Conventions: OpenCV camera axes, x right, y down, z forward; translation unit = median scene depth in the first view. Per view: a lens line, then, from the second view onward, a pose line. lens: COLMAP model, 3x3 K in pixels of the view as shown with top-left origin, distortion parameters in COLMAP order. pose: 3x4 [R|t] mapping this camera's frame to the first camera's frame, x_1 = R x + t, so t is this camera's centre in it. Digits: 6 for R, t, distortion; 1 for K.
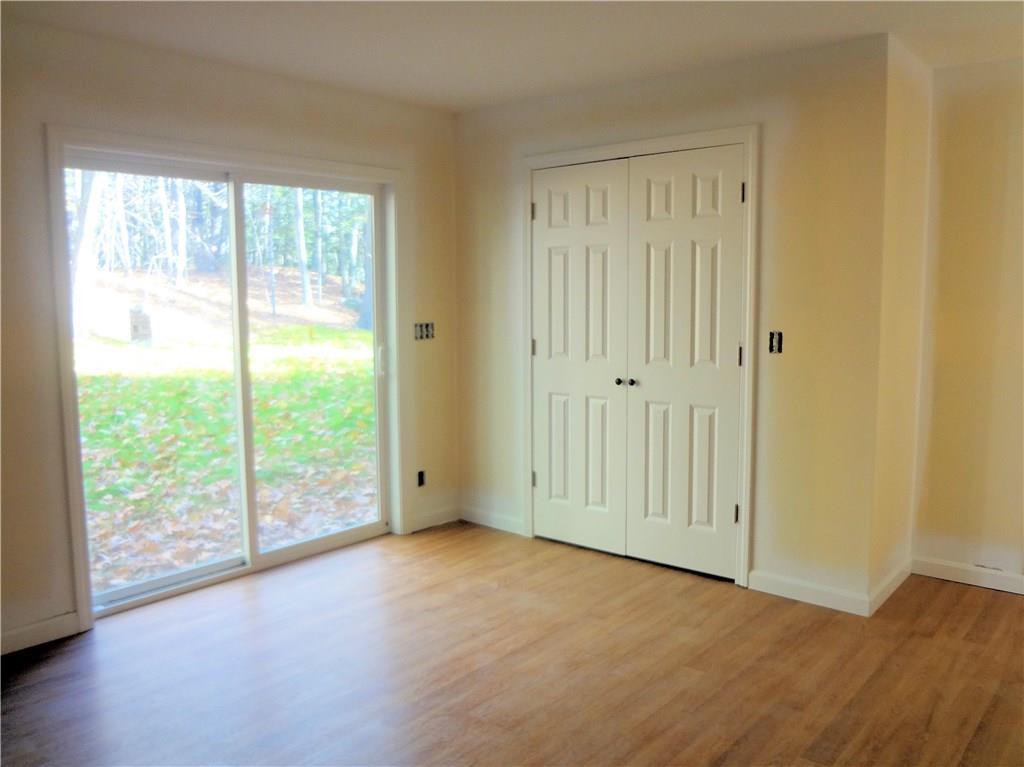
lens RADIAL K [[805.9, 0, 517.9], [0, 805.9, 371.9], [0, 0, 1]] dist [-0.014170, -0.003670]
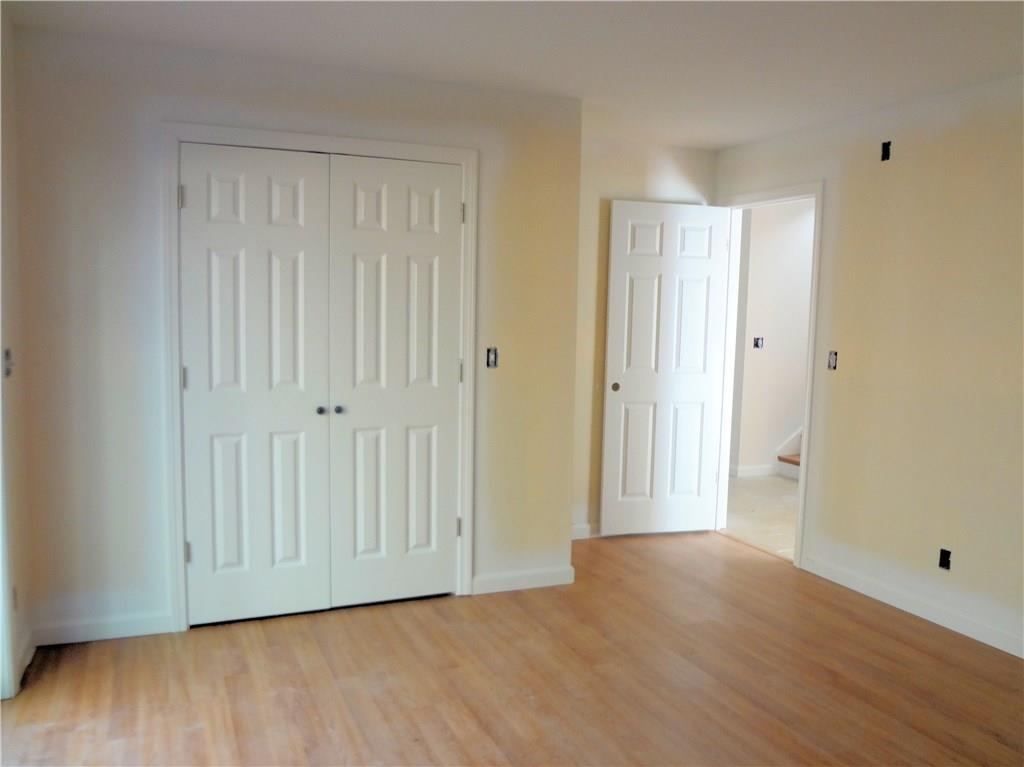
lens RADIAL K [[793.3, 0, 513.1], [0, 793.3, 387.8], [0, 0, 1]] dist [-0.033323, 0.002779]
pose [[0.480951, -0.072756, 0.873724, -0.521952], [0.065224, 0.996759, 0.047097, -0.039747], [-0.874318, 0.034336, 0.484137, 0.413016]]
